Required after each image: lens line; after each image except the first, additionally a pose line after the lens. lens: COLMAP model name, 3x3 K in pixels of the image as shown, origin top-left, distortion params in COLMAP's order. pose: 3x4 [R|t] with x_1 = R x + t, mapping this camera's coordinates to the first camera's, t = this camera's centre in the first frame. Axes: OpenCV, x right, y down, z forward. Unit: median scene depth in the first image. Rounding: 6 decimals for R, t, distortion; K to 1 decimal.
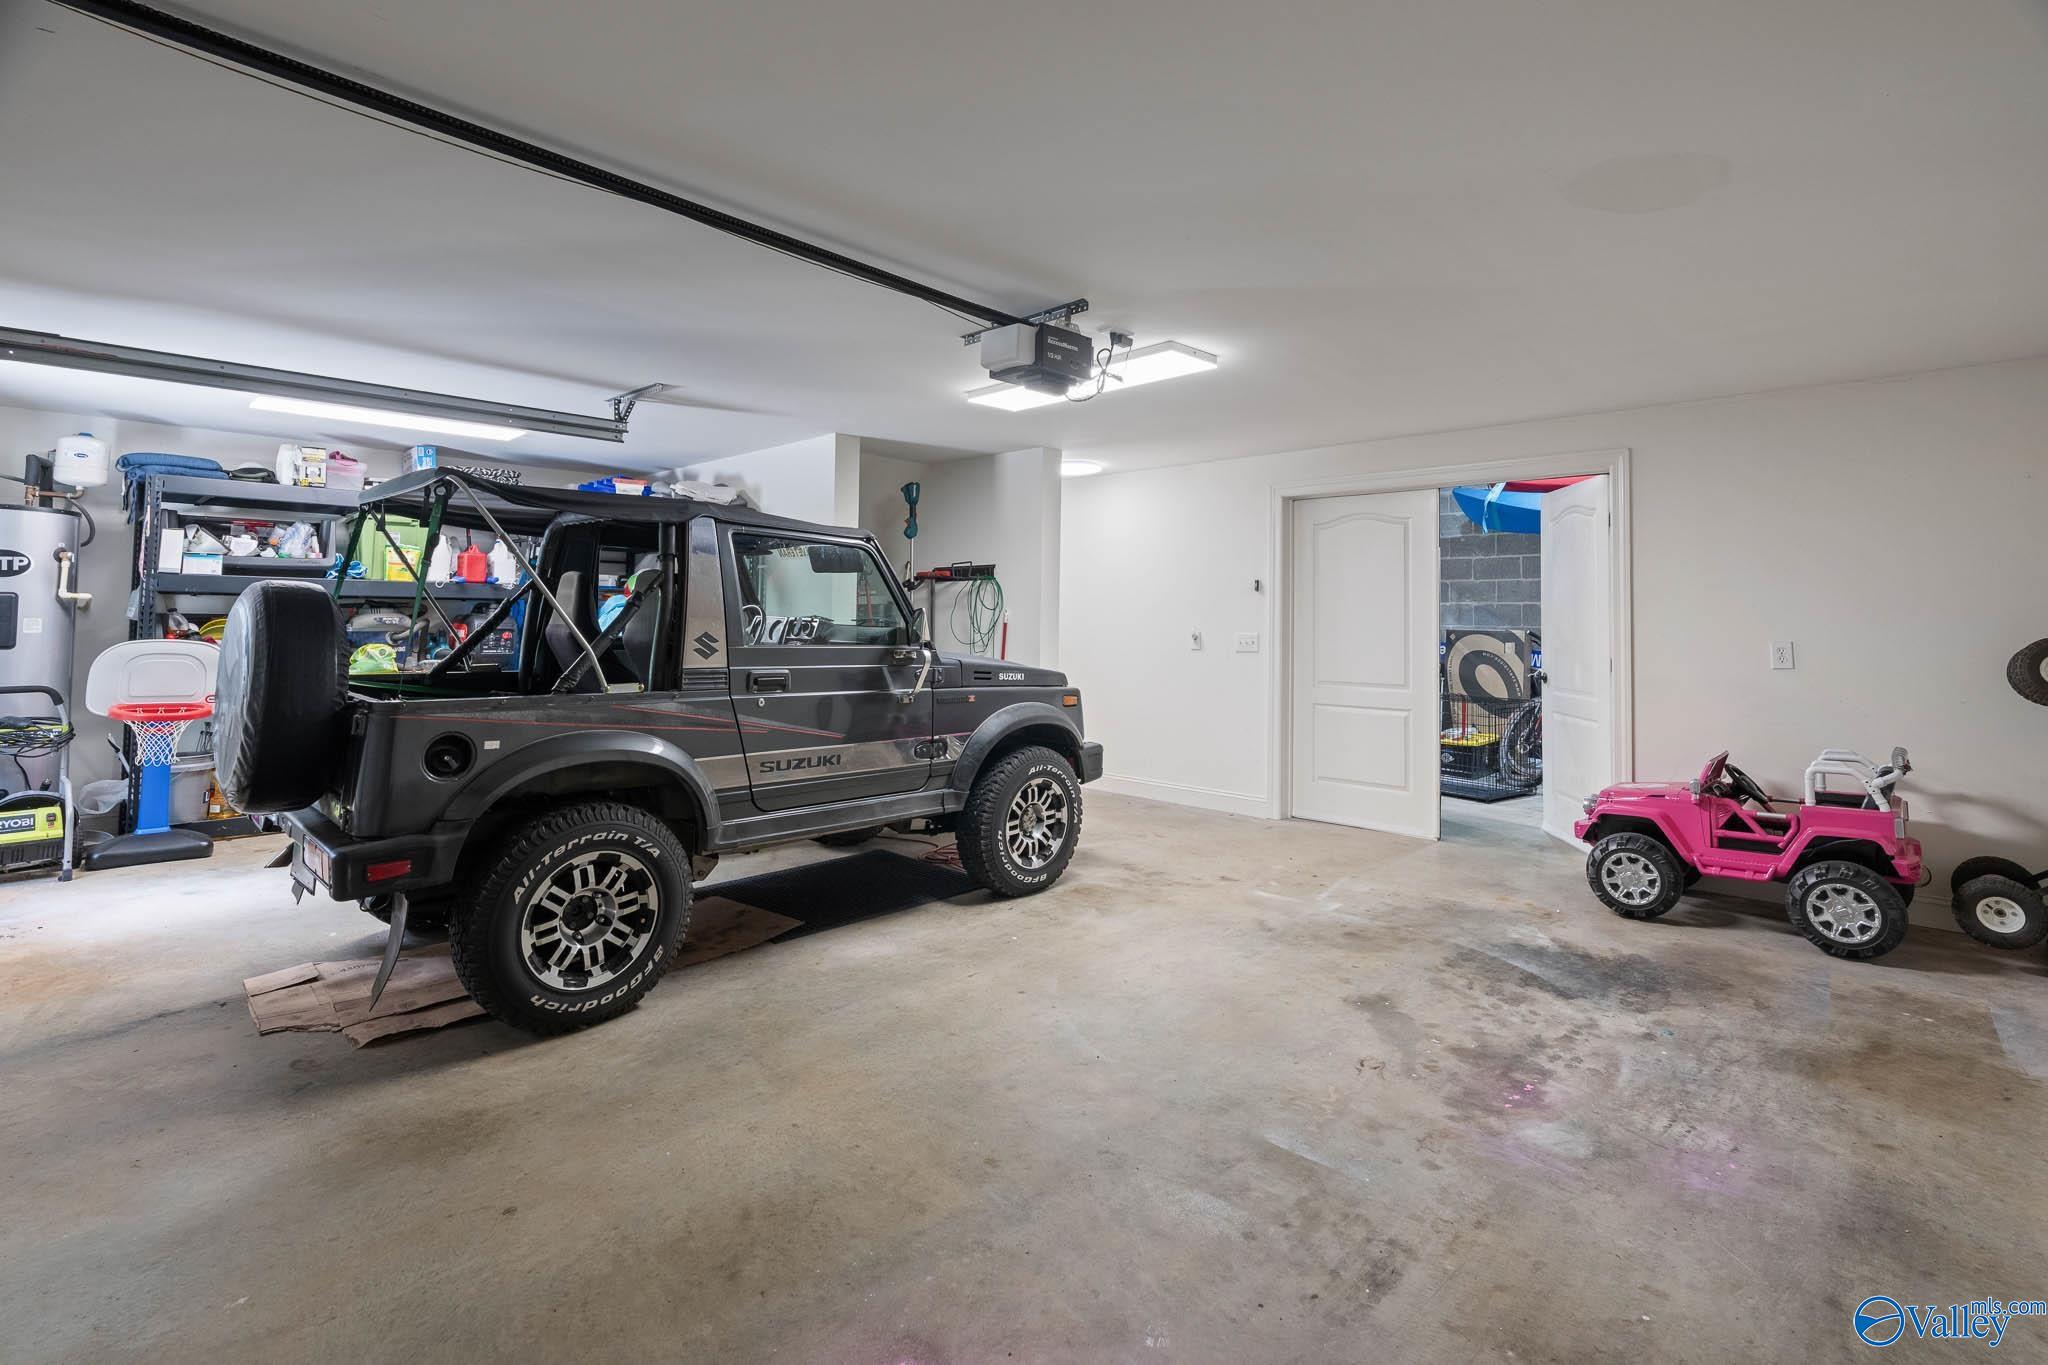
lens RADIAL K [[950.5, 0, 1023.8], [0, 950.5, 647.5], [0, 0, 1]] dist [-0.014638, 0.000009]
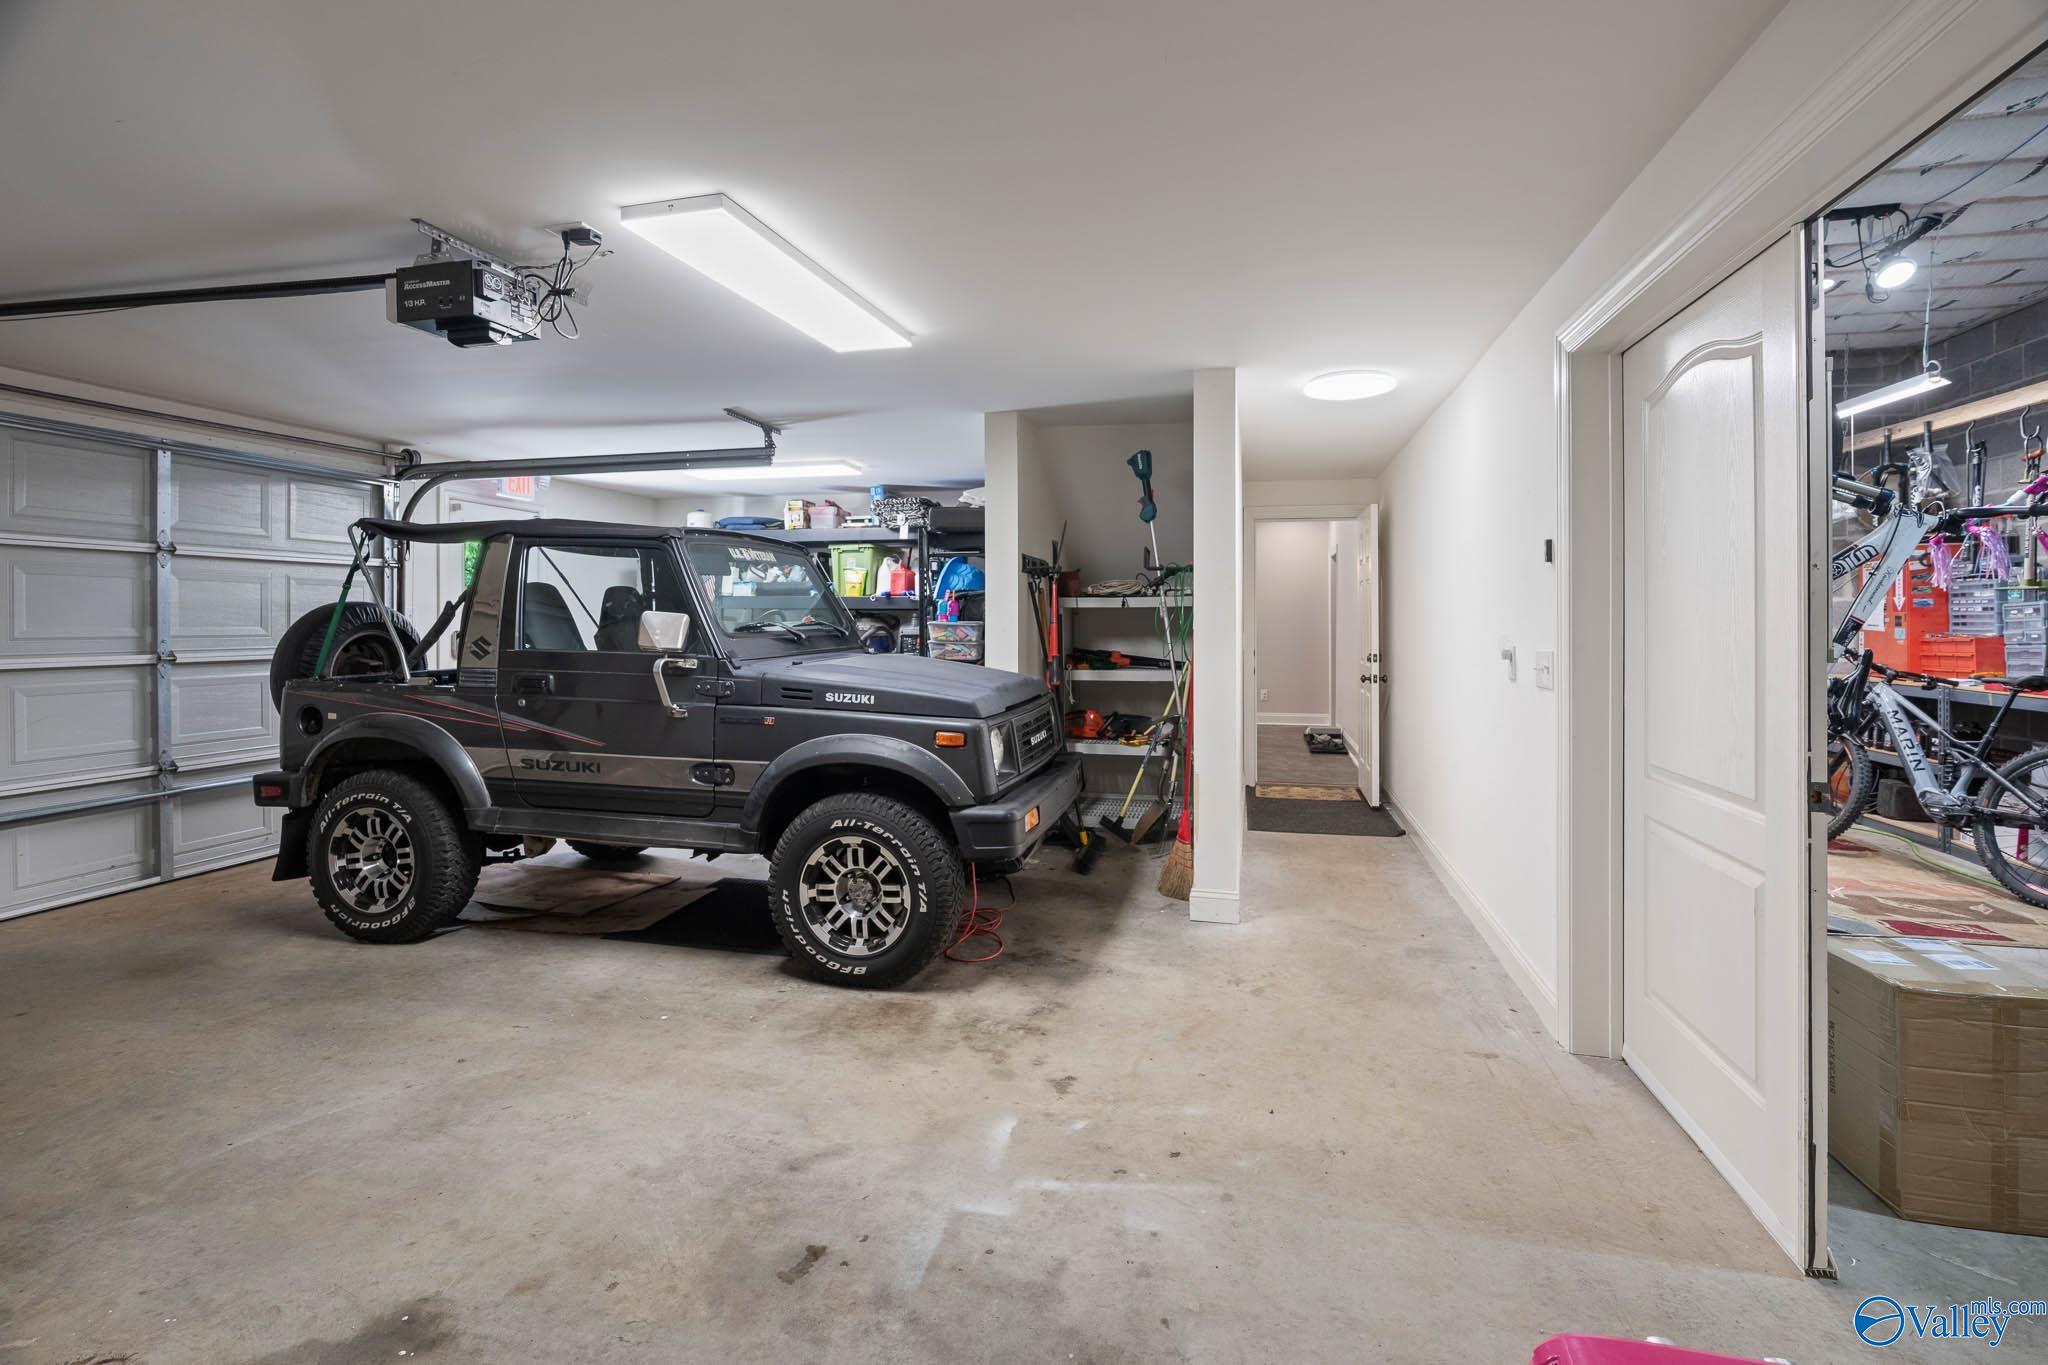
lens RADIAL K [[930.1, 0, 1023.9], [0, 930.1, 678.7], [0, 0, 1]] dist [-0.002425, 0.000240]
pose [[0.514763, 0.043721, -0.856217, 0.710989], [-0.023919, 0.999042, 0.036634, -0.016293], [0.856999, 0.001622, 0.515316, 0.745143]]
